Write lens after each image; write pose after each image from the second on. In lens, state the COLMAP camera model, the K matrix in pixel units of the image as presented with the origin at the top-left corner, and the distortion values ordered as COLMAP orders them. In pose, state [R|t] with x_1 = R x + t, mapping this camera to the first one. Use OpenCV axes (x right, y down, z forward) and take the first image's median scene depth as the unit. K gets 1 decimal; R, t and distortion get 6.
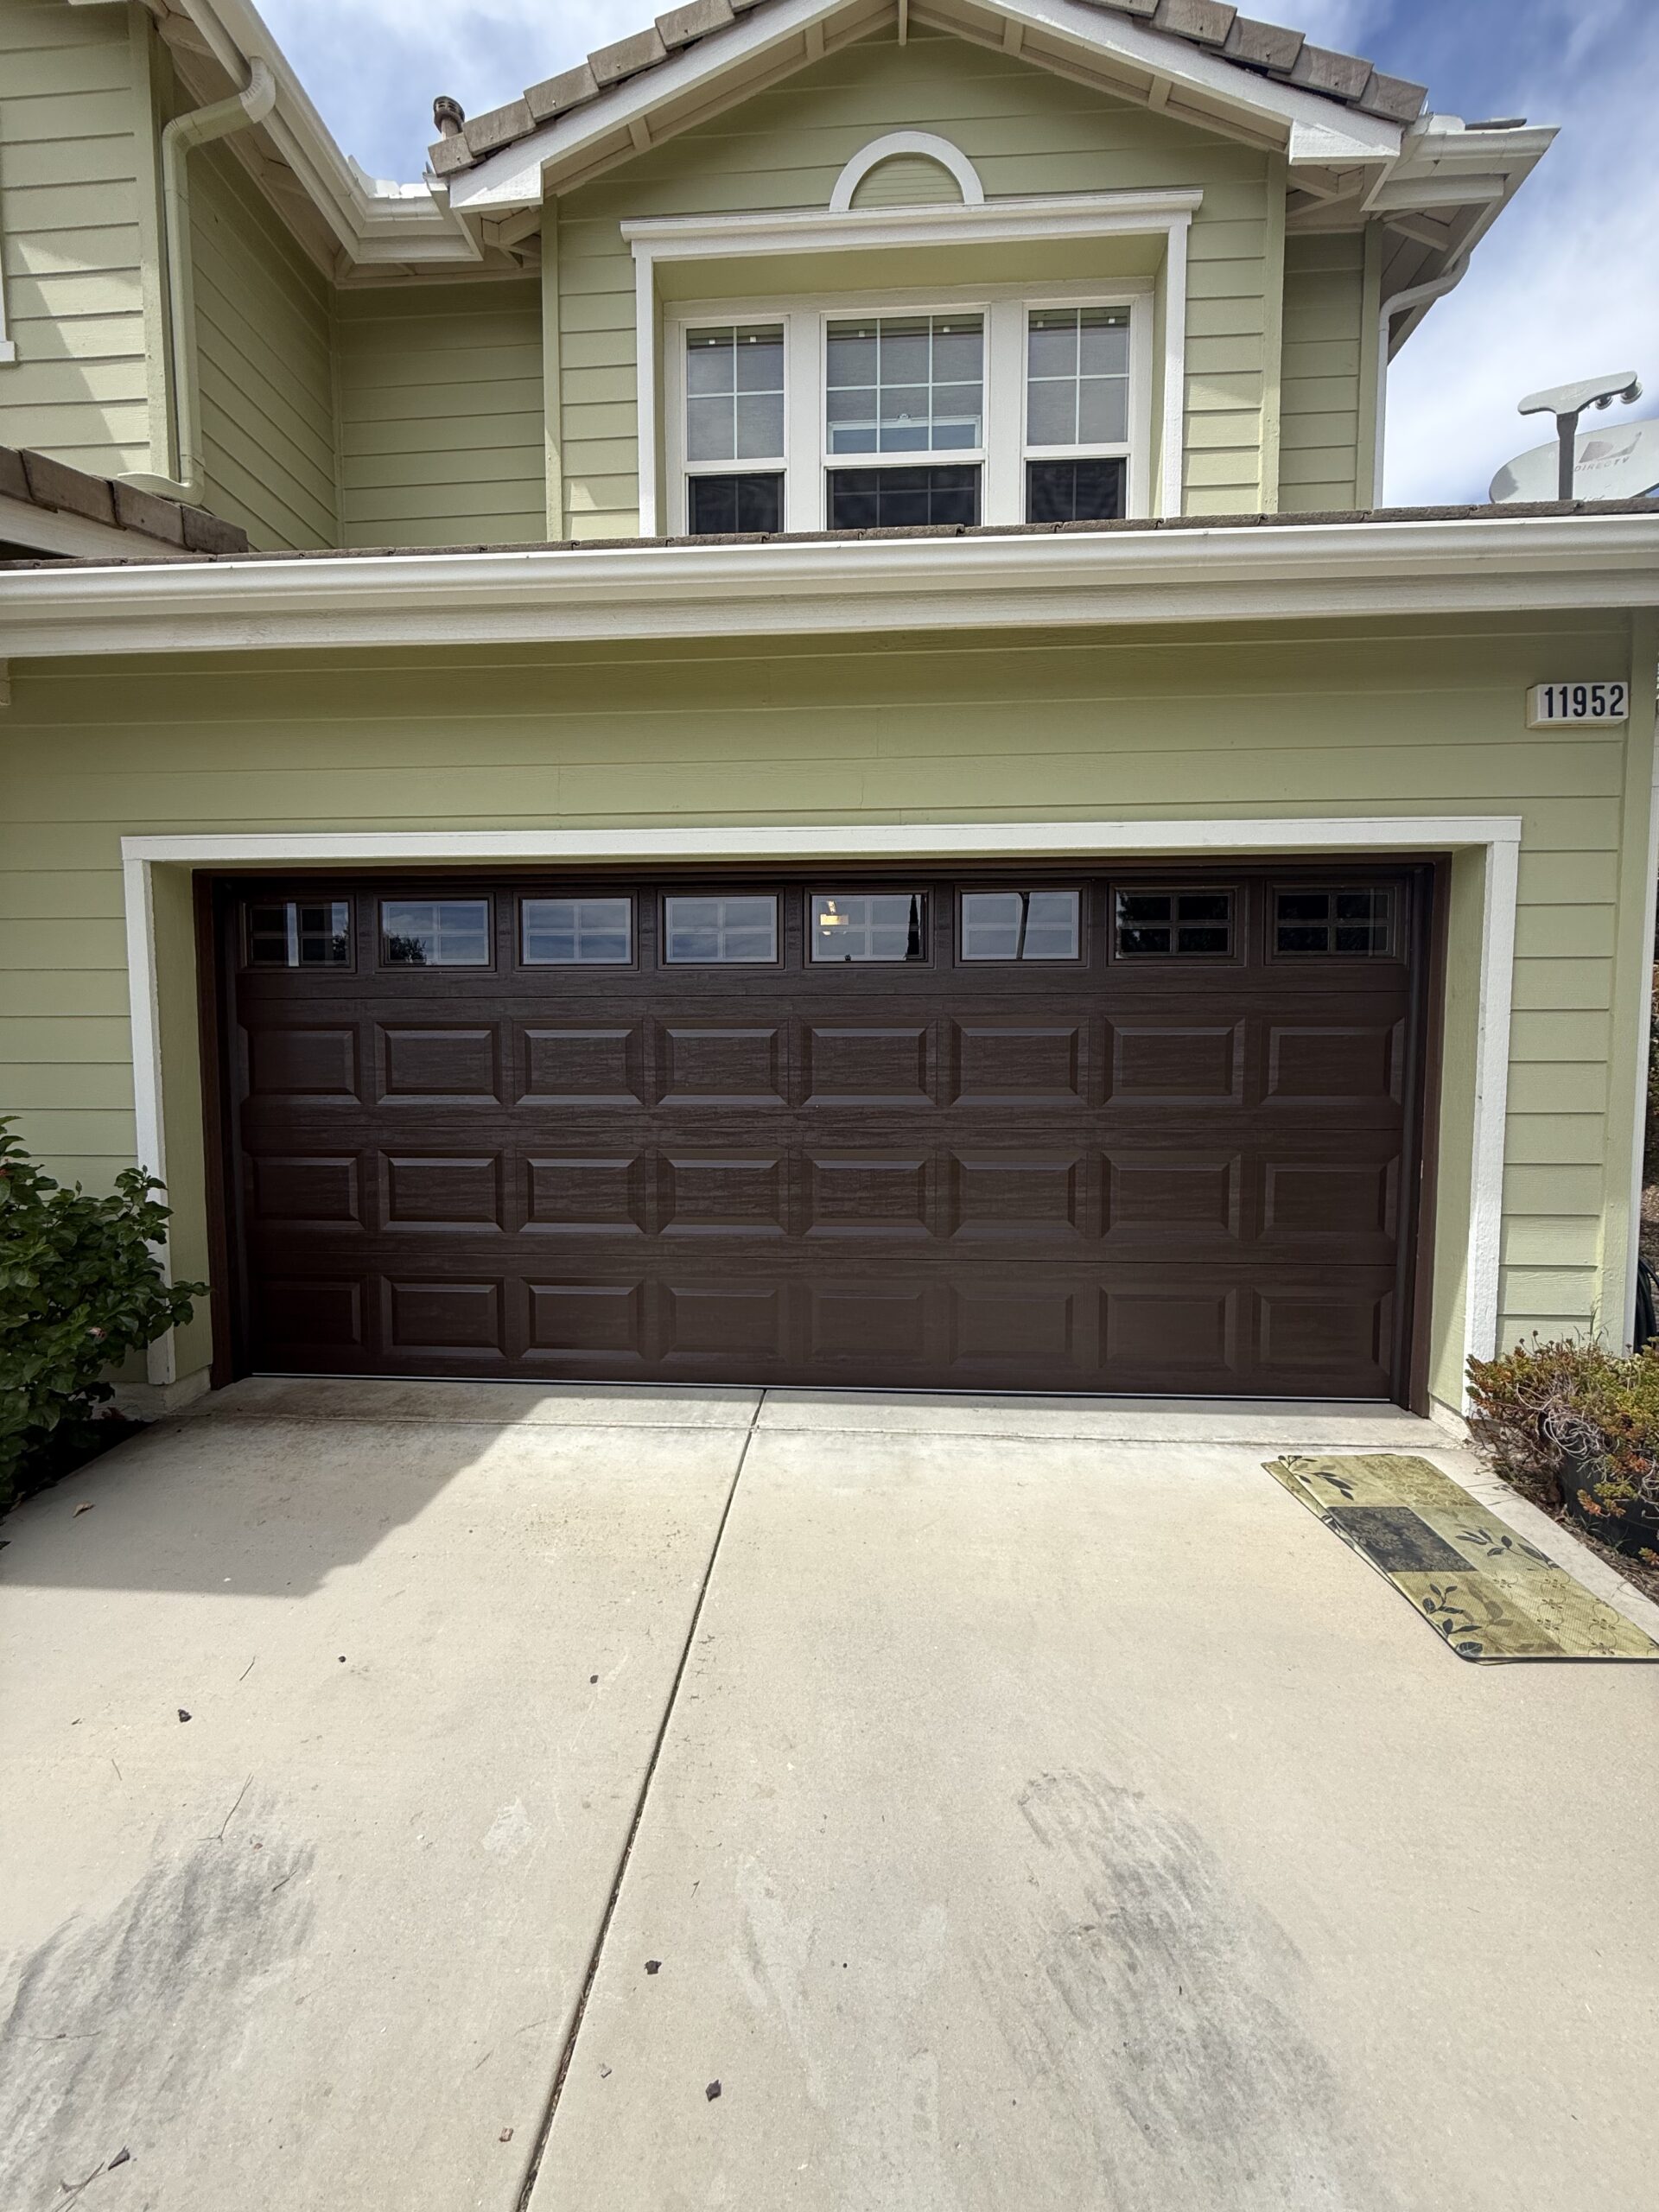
lens RADIAL K [[876.9, 0, 823.8], [0, 876.9, 1100.7], [0, 0, 1]] dist [0.004276, -0.001379]
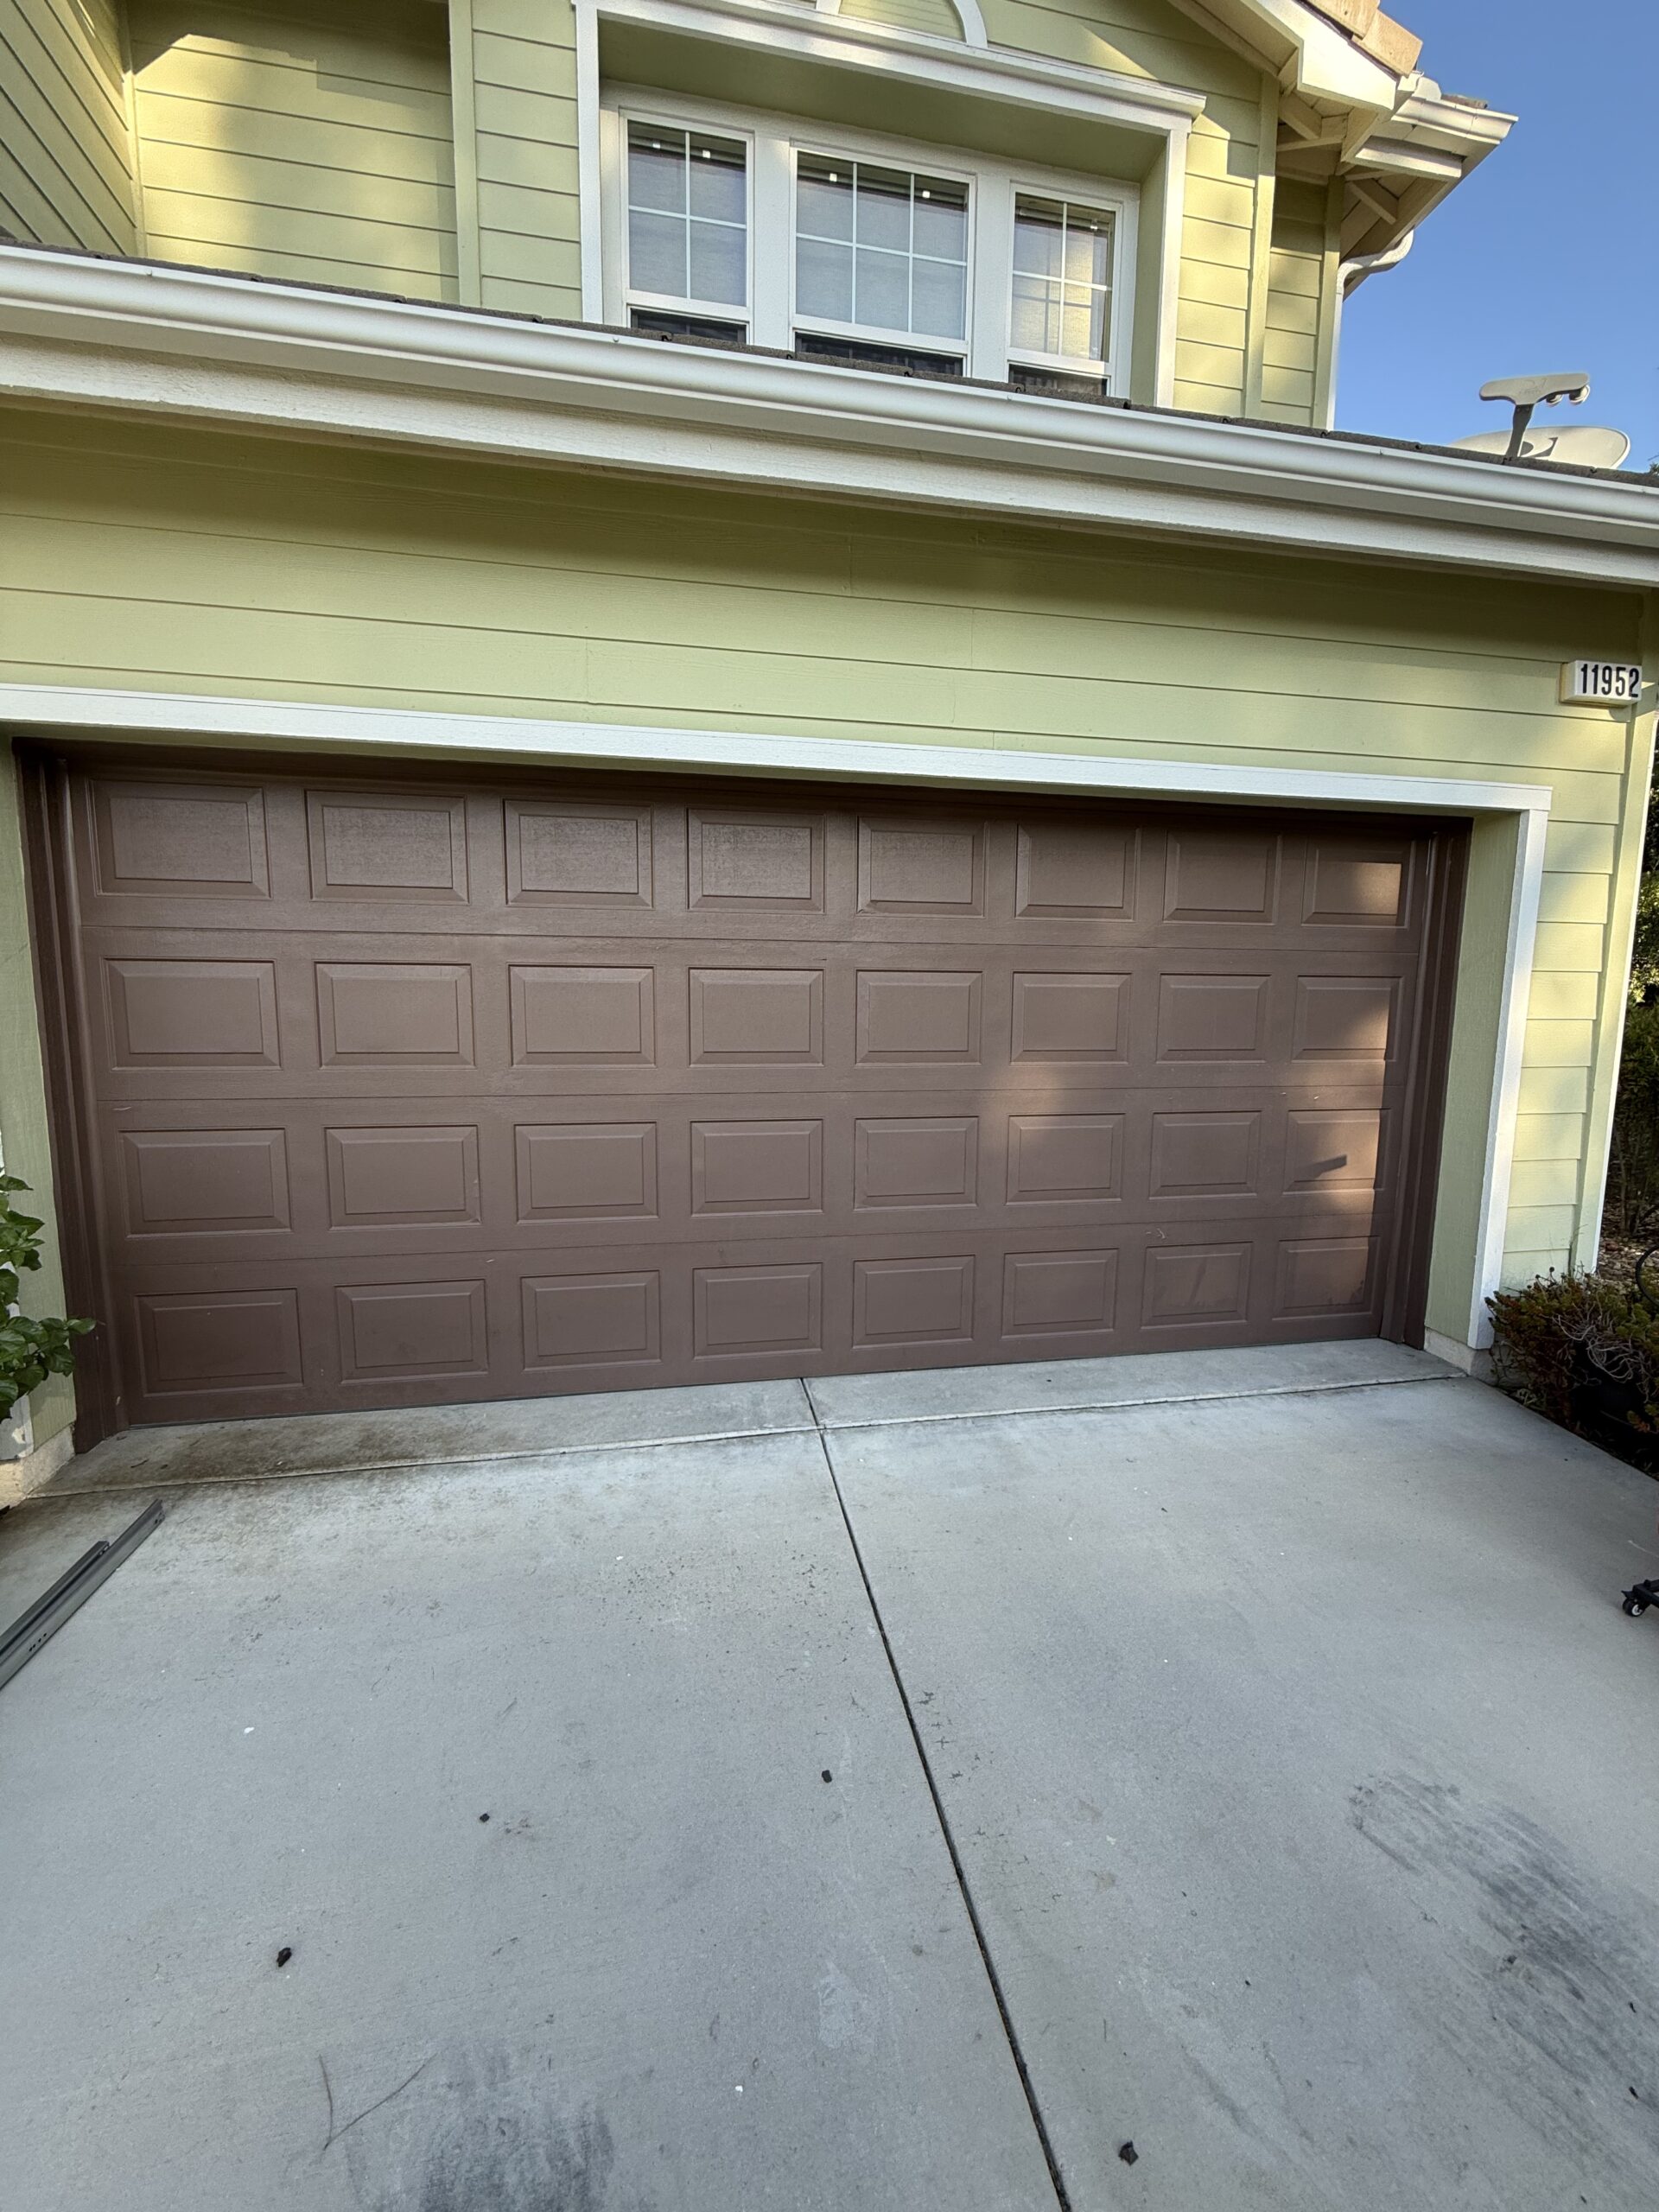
lens RADIAL K [[876.9, 0, 836.1], [0, 876.9, 1103.4], [0, 0, 1]] dist [0.004276, -0.001379]
pose [[0.969033, -0.020815, 0.246051, -0.299524], [0.005979, 0.998127, 0.060889, -0.012671], [-0.246858, -0.057533, 0.967342, 0.162587]]
